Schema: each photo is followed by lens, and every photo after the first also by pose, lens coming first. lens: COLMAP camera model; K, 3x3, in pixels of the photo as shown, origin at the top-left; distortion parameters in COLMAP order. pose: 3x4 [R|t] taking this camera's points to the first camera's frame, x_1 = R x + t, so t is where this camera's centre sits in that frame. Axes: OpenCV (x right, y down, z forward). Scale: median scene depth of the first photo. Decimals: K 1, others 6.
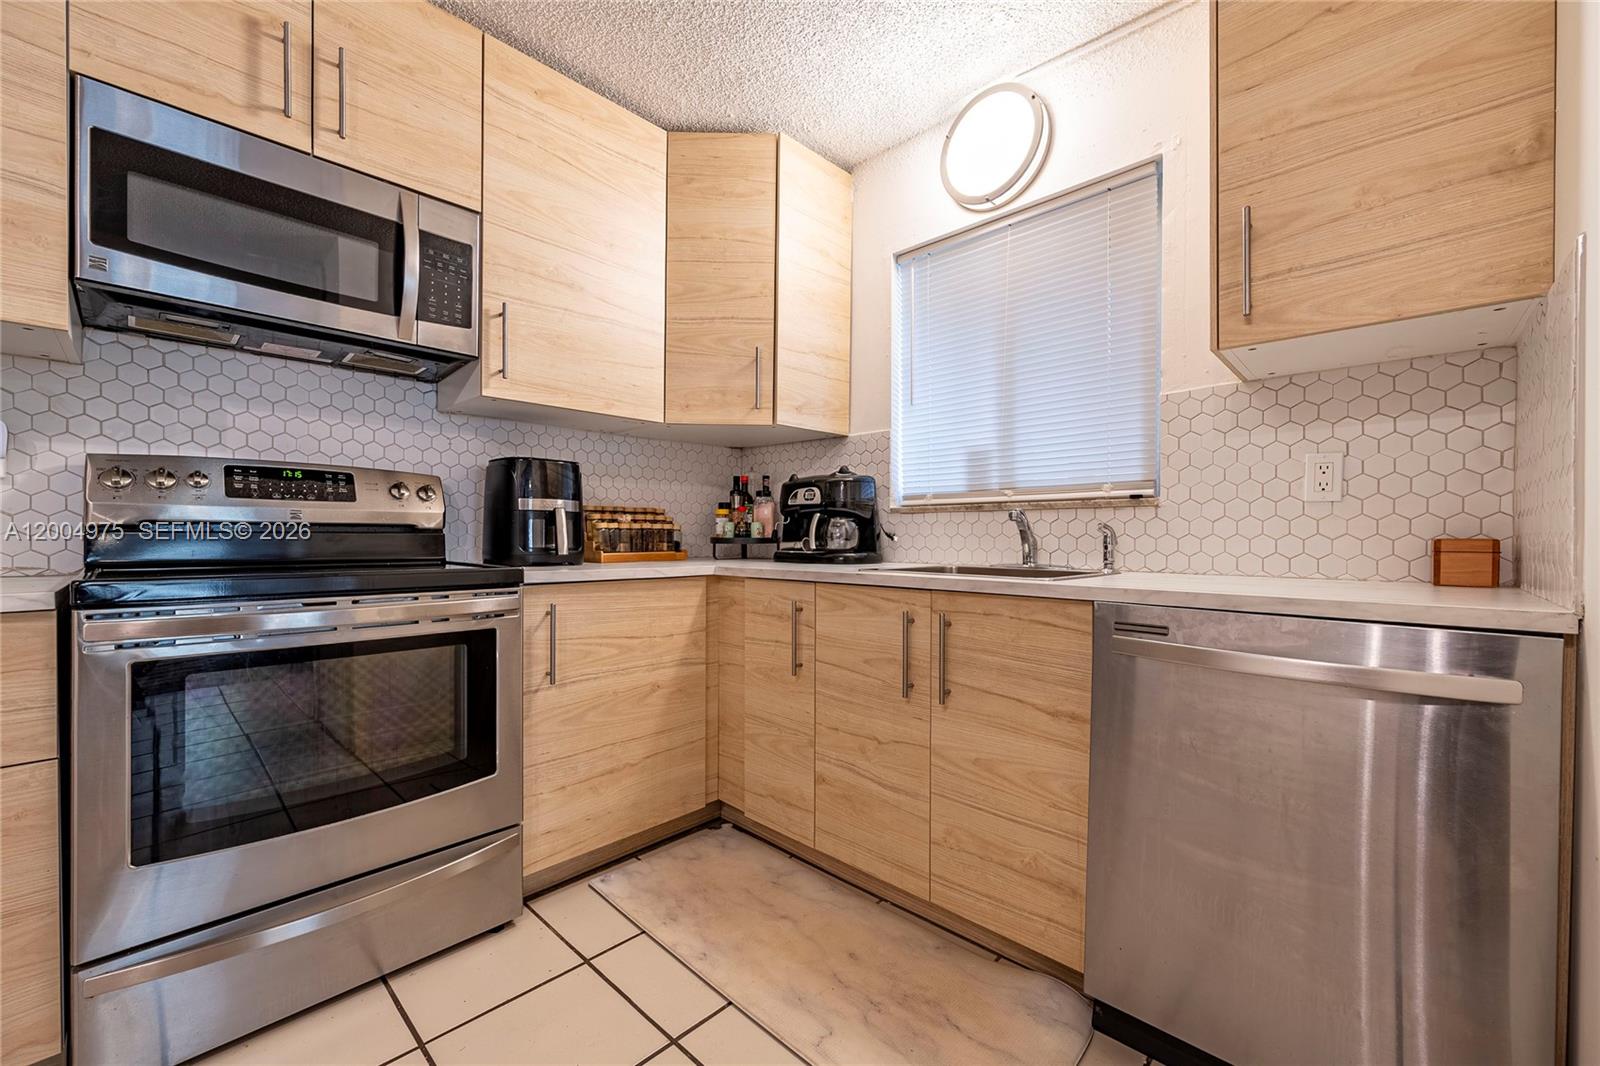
lens RADIAL K [[637.2, 0, 799.9], [0, 637.2, 540.7], [0, 0, 1]] dist [-0.001748, -0.000329]
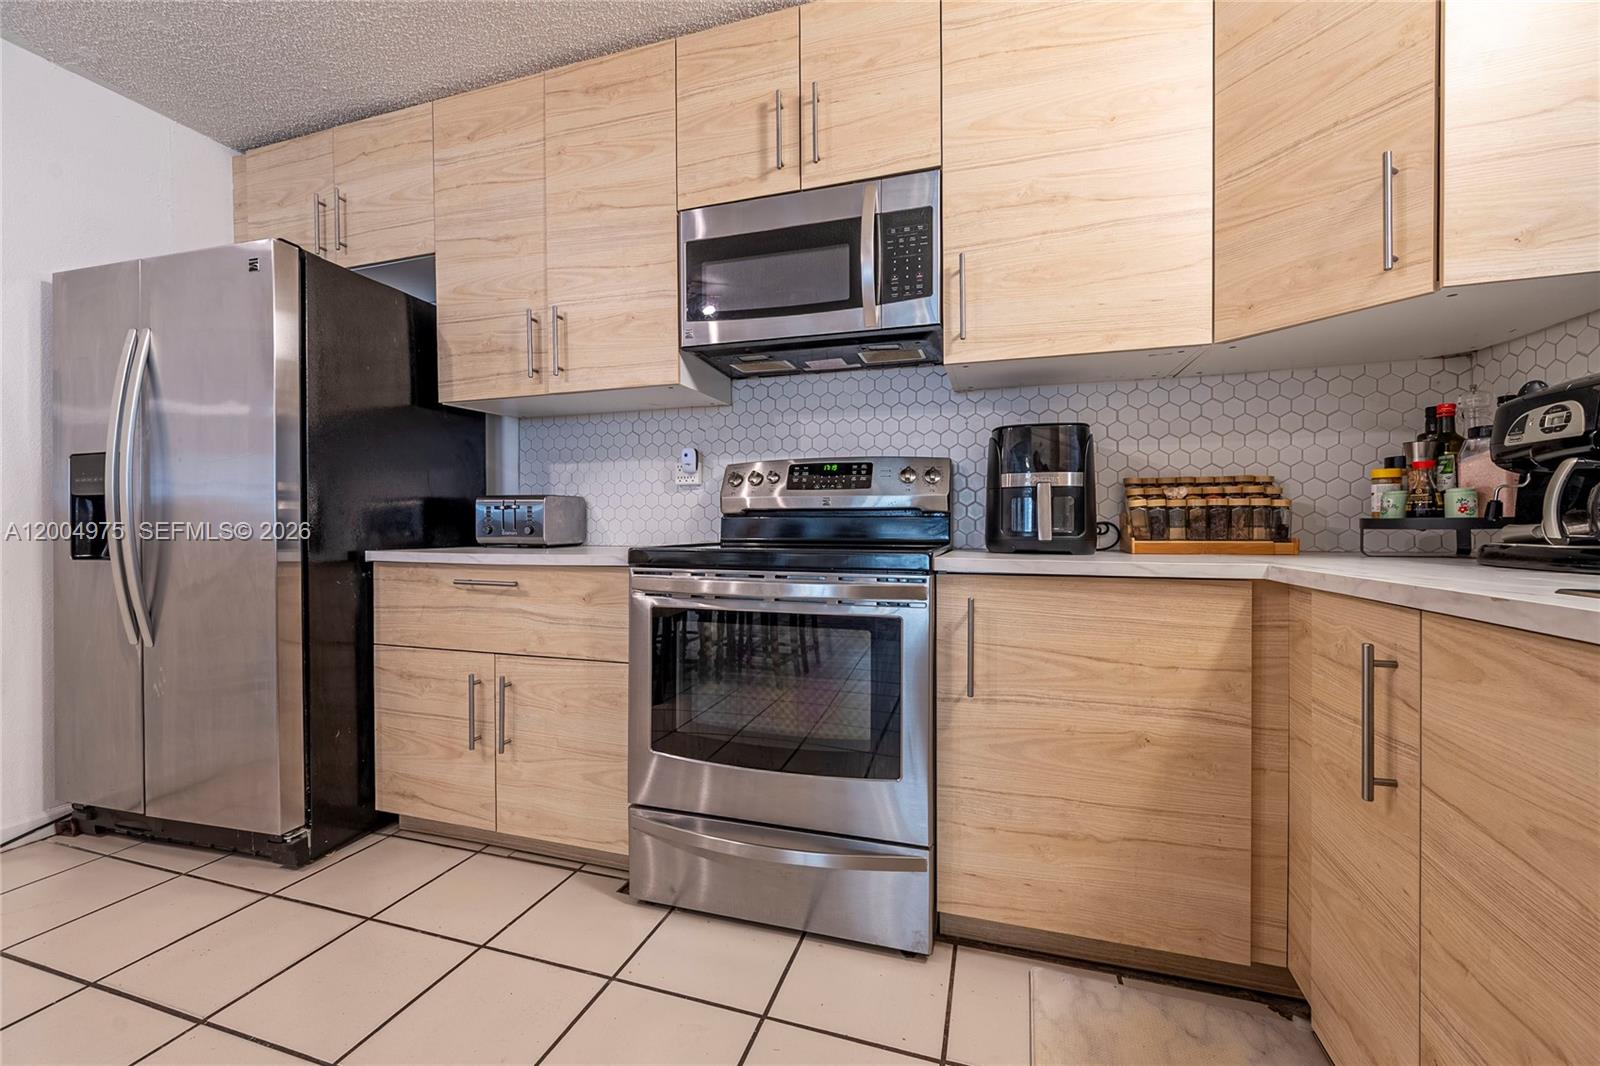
lens RADIAL K [[637.8, 0, 801.1], [0, 637.8, 528.9], [0, 0, 1]] dist [-0.001647, -0.000069]
pose [[0.440333, 0.000706, -0.897834, 0.232449], [-0.004015, 0.999991, -0.001183, 0.010609], [0.897826, 0.004126, 0.440332, 0.408189]]
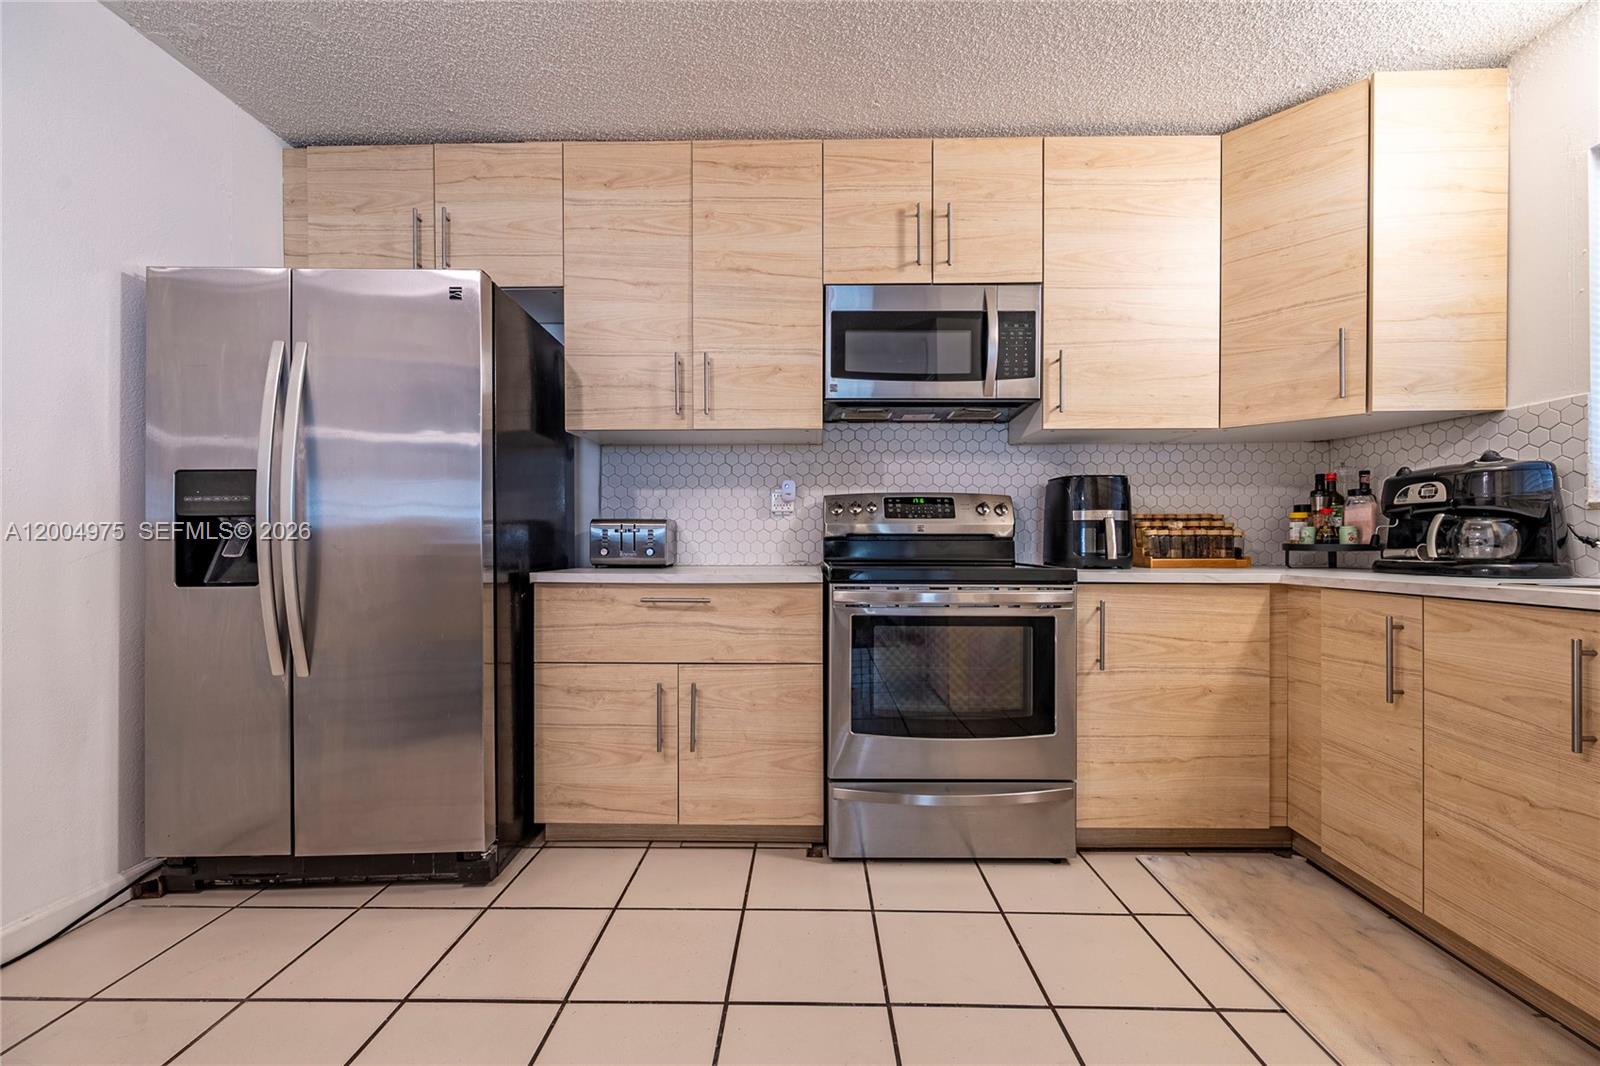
lens RADIAL K [[626.7, 0, 801.5], [0, 626.7, 540.7], [0, 0, 1]] dist [-0.001676, -0.000175]
pose [[0.678740, -0.005057, -0.734361, 0.073716], [-0.003428, 0.999944, -0.010054, 0.002622], [0.734370, 0.009341, 0.678685, -0.166596]]
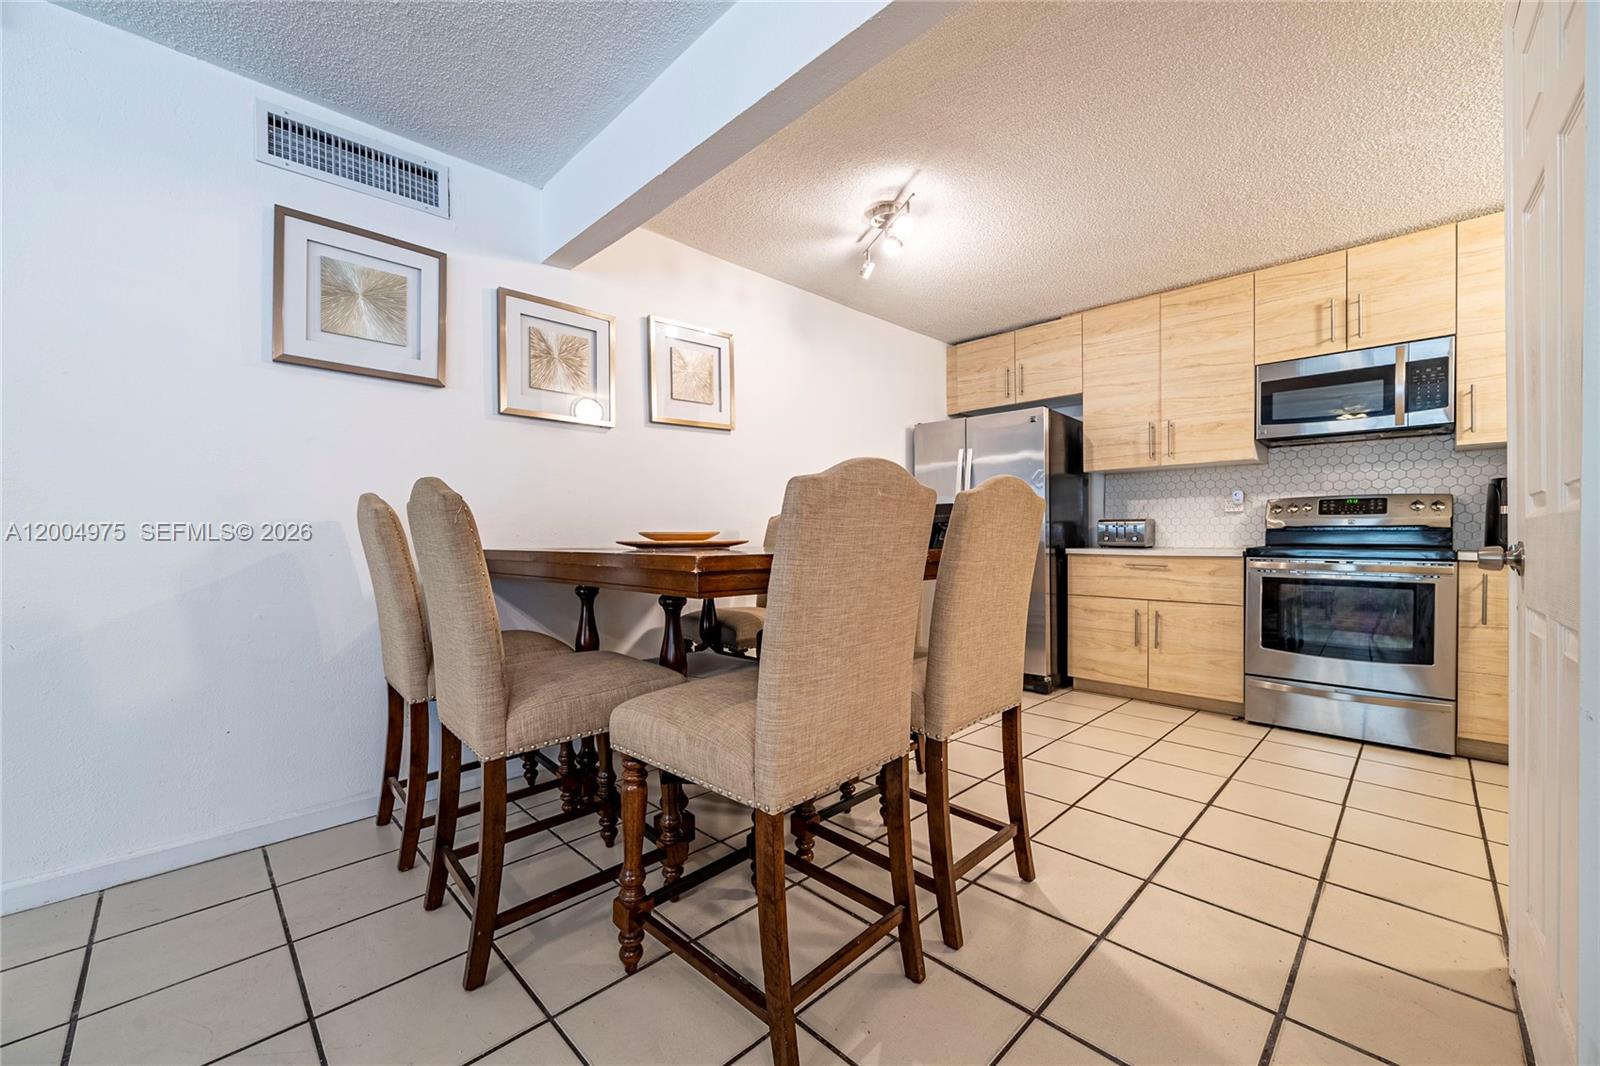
lens RADIAL K [[627.8, 0, 805.9], [0, 627.8, 541.9], [0, 0, 1]] dist [-0.003178, -0.000376]
pose [[-0.022154, 0.009536, -0.999709, 1.121160], [-0.003166, 0.999949, 0.009608, 0.007855], [0.999750, 0.003378, -0.022123, -0.615743]]
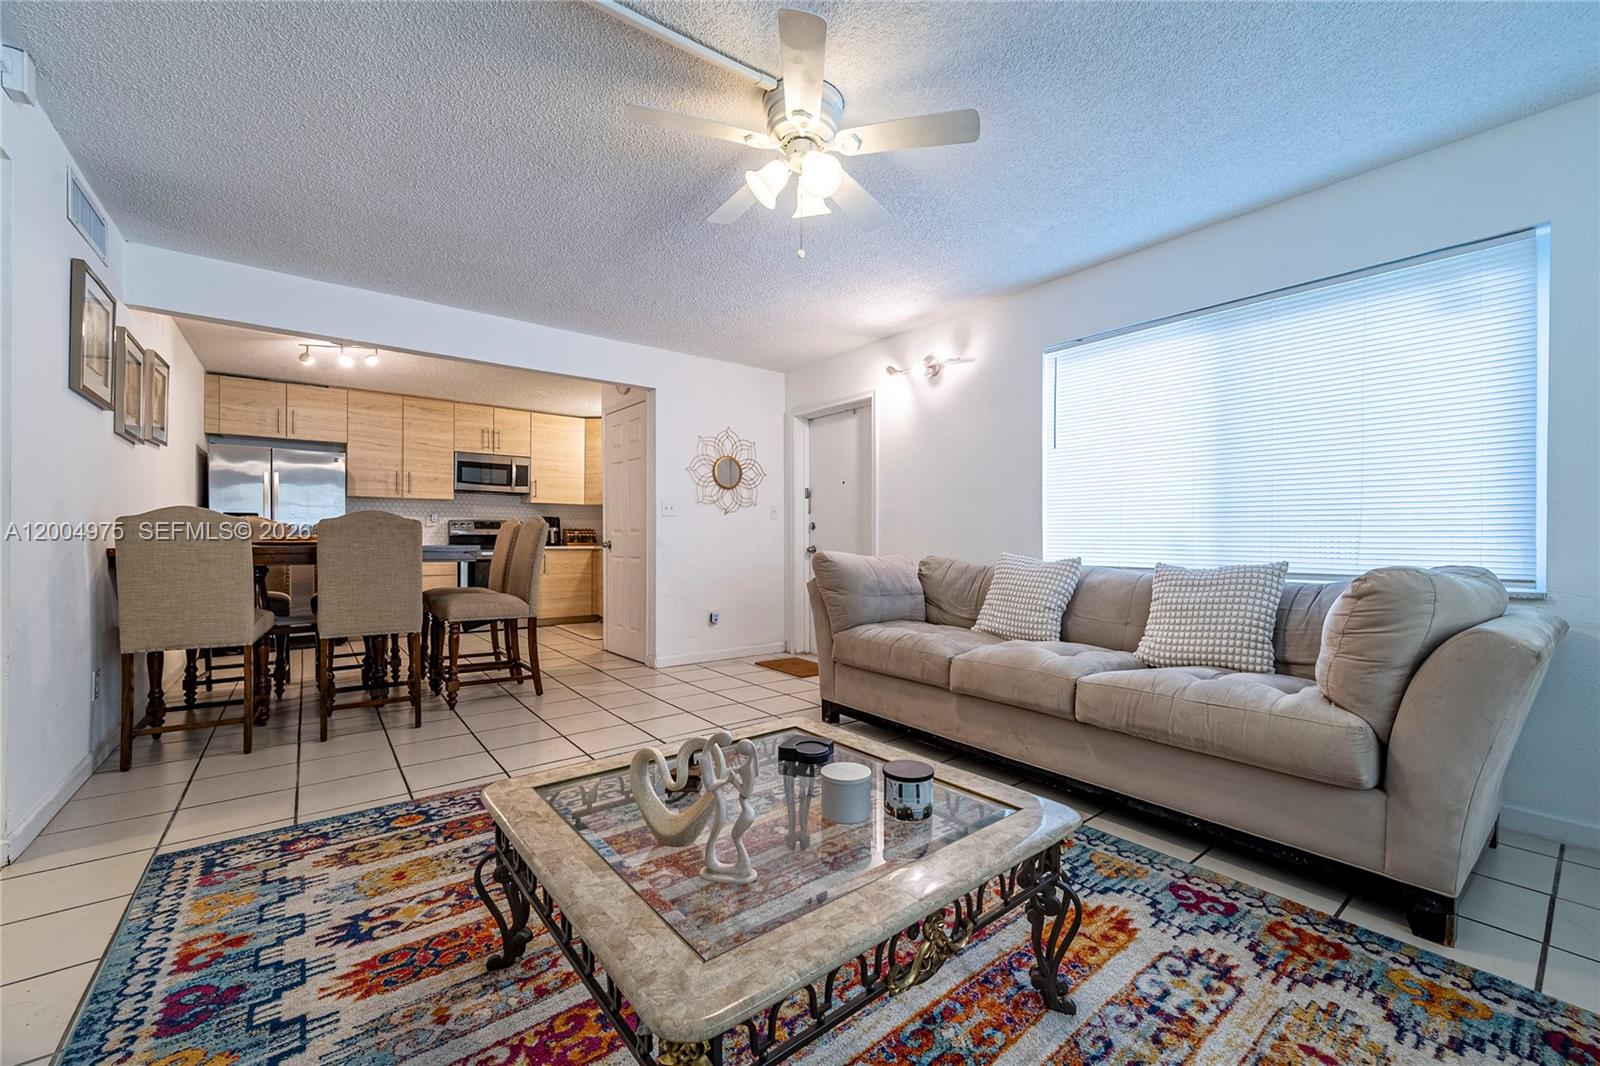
lens RADIAL K [[648.9, 0, 801.5], [0, 648.9, 538.4], [0, 0, 1]] dist [-0.000654, -0.000100]
pose [[0.987888, 0.000388, -0.155165, 1.782688], [-0.001654, 0.999966, -0.008032, 0.026117], [0.155157, 0.008191, 0.987856, -2.709482]]
